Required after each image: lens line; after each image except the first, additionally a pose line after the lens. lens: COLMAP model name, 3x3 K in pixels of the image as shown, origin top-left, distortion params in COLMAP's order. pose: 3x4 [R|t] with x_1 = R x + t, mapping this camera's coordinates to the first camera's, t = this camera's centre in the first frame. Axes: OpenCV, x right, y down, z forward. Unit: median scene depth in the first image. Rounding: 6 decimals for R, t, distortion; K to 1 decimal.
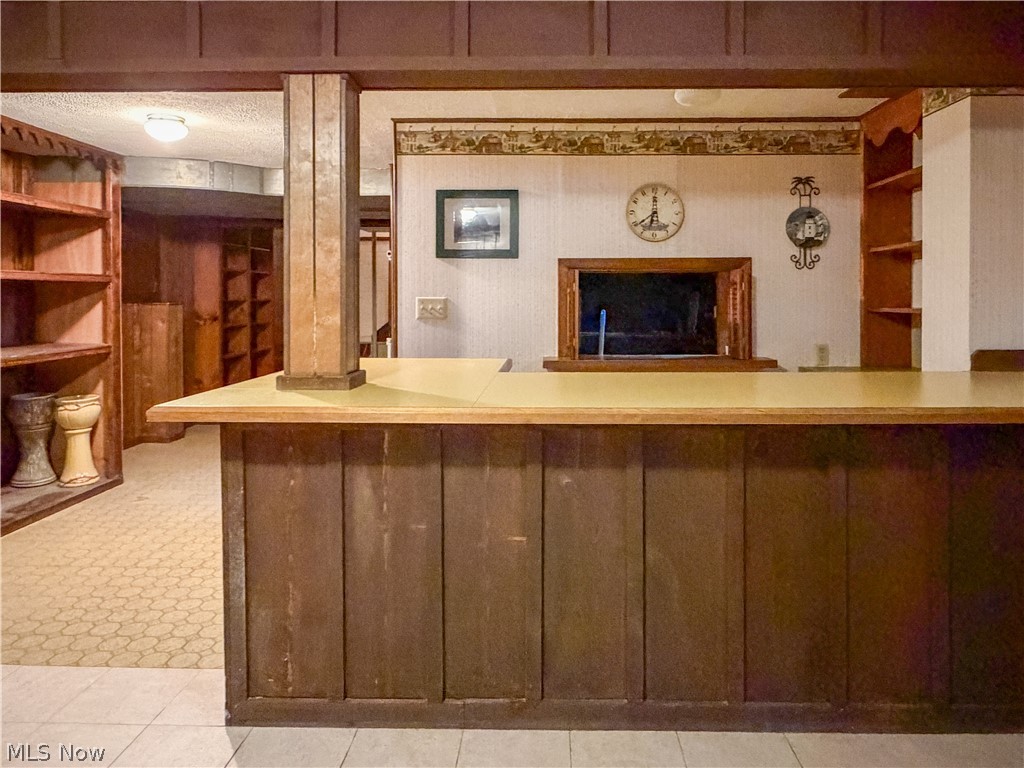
lens RADIAL K [[689.6, 0, 512.0], [0, 689.6, 325.2], [0, 0, 1]] dist [-0.011991, 0.000341]
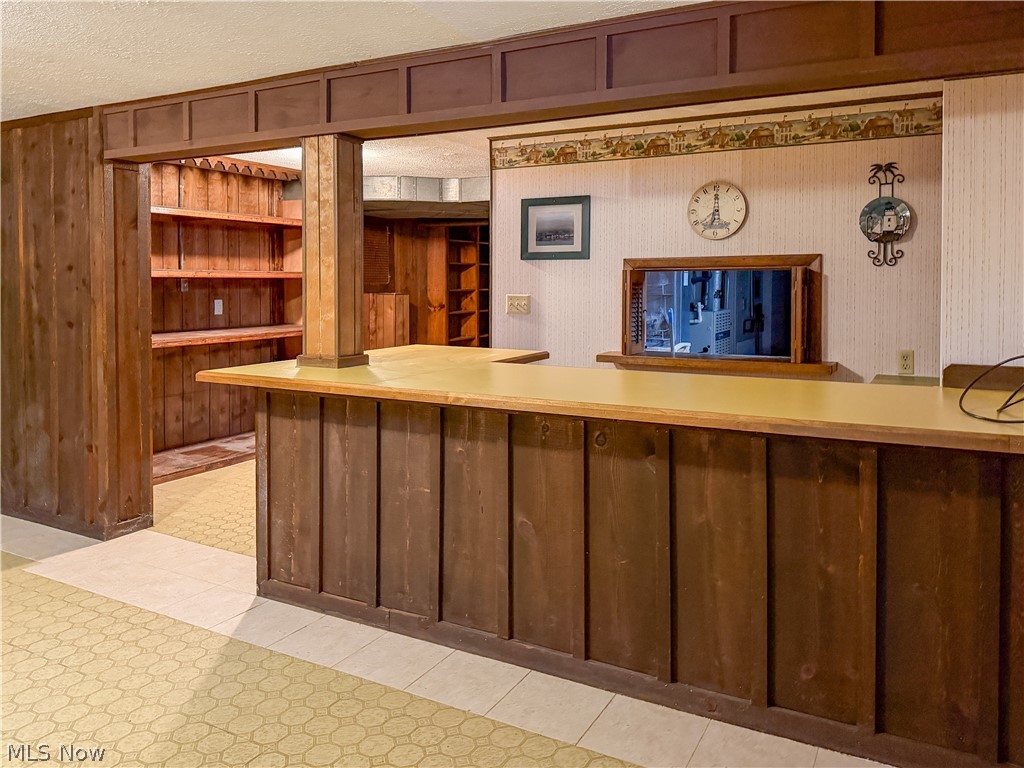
lens RADIAL K [[739.6, 0, 512.4], [0, 739.6, 327.0], [0, 0, 1]] dist [0.108502, -0.209942]
pose [[0.892258, 0.028390, -0.450633, 0.433220], [-0.018152, 0.999470, 0.027025, -0.020036], [0.451162, -0.015933, 0.892300, -0.091344]]
